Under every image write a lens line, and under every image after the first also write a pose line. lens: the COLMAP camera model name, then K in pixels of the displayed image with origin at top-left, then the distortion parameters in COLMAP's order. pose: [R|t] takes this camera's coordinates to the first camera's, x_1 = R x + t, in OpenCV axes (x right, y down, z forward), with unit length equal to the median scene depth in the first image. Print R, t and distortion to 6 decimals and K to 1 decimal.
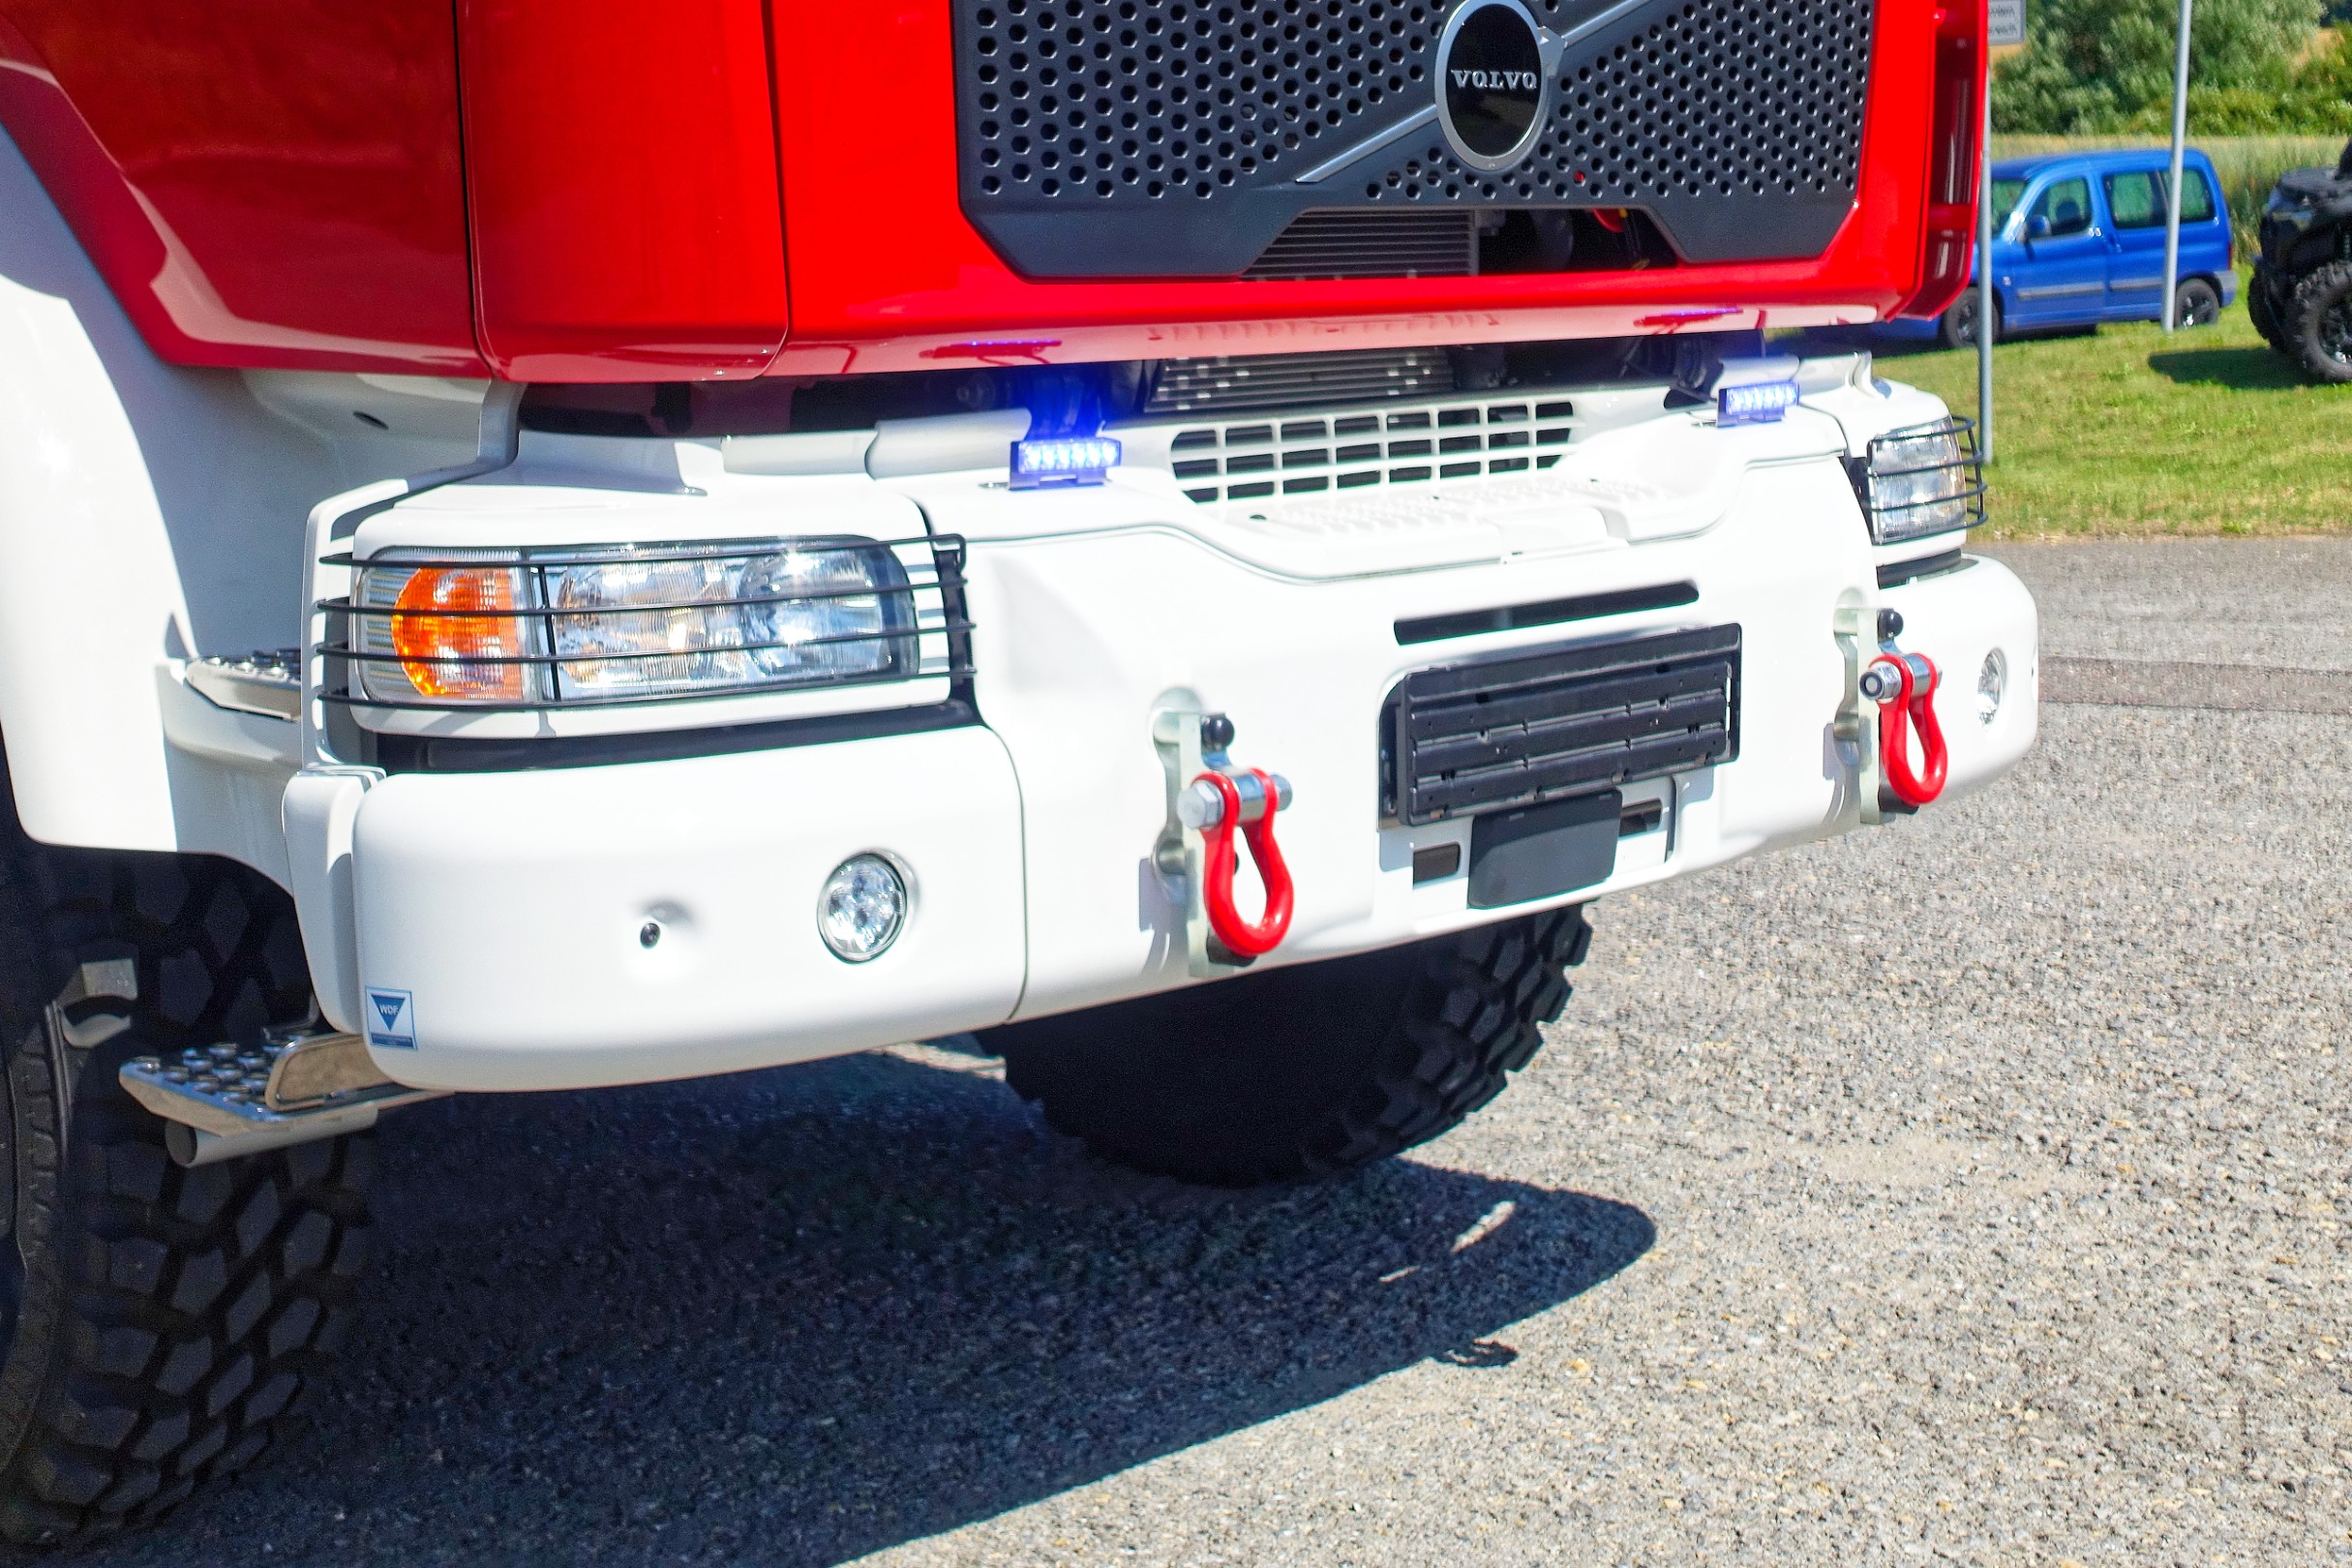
lens RADIAL K [[3710.6, 0, 1176.0], [0, 3710.6, 788.4], [0, 0, 1]] dist [-0.086659, 0.000000]
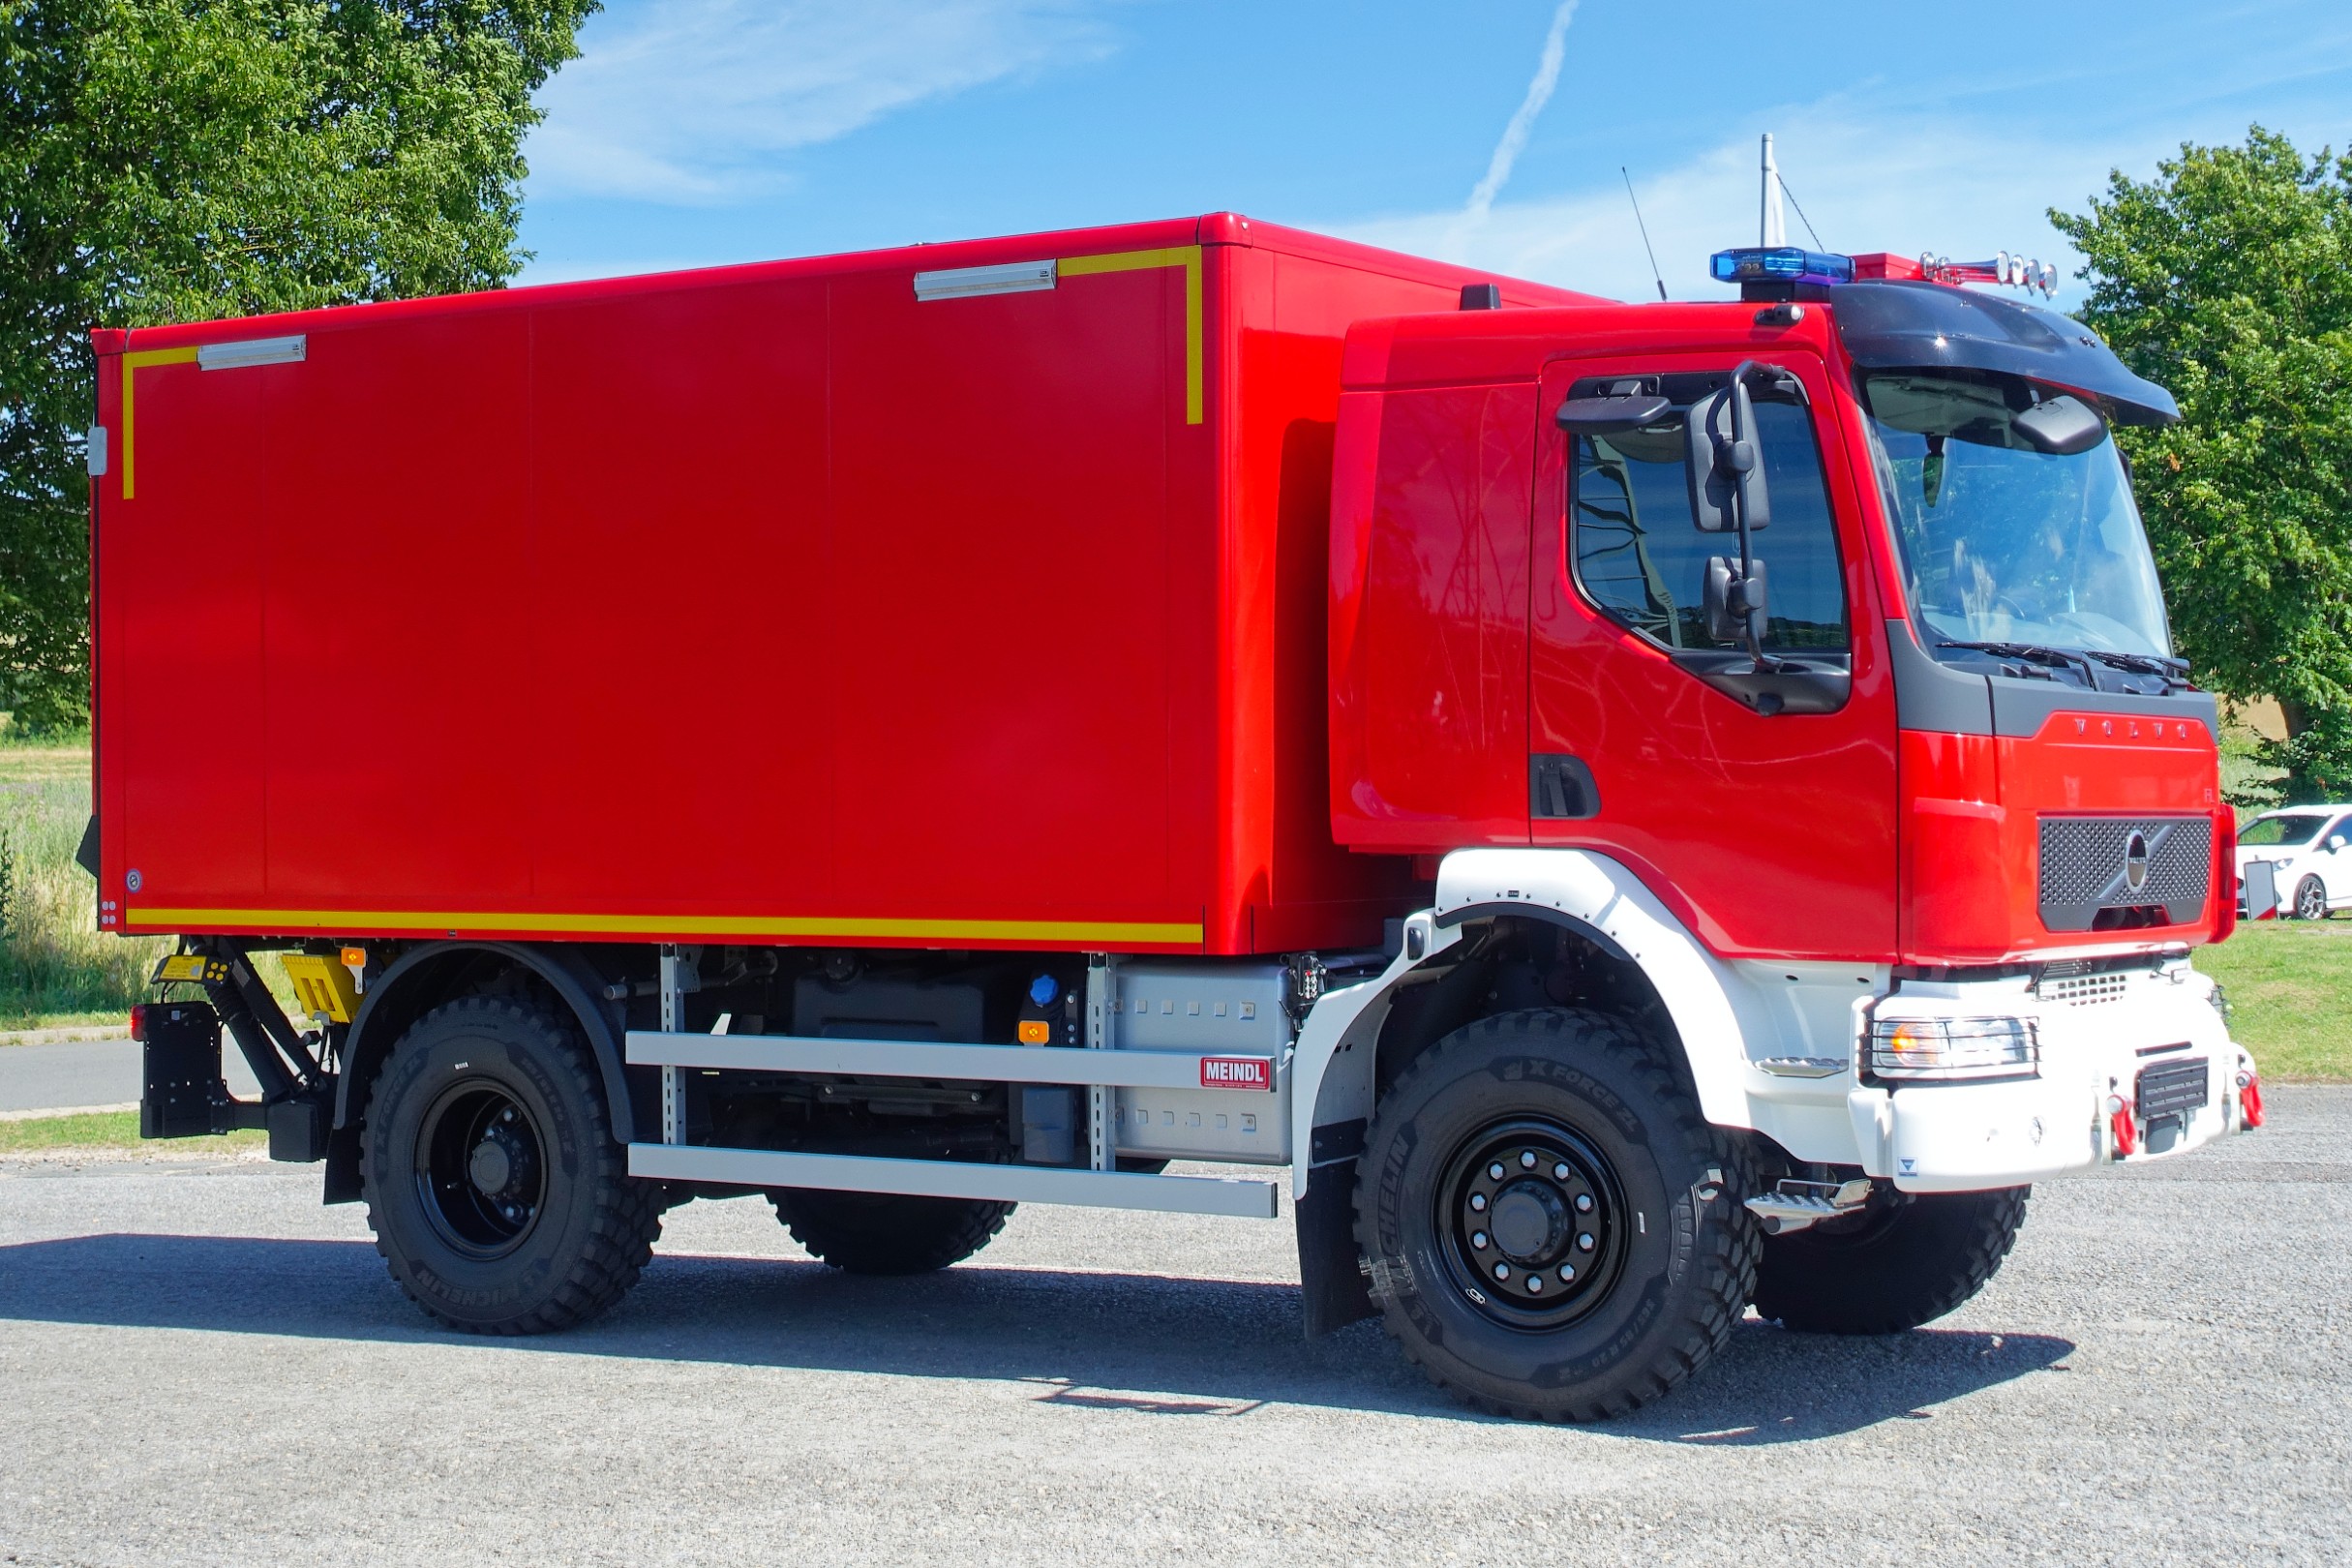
lens RADIAL K [[3710.6, 0, 1176.0], [0, 3710.6, 782.2], [0, 0, 1]] dist [-0.086659, 0.000000]
pose [[0.984591, 0.017105, 0.174033, -1.182643], [0.012009, 0.986242, -0.164872, 0.214724], [-0.174459, 0.164421, 0.970840, -1.697328]]
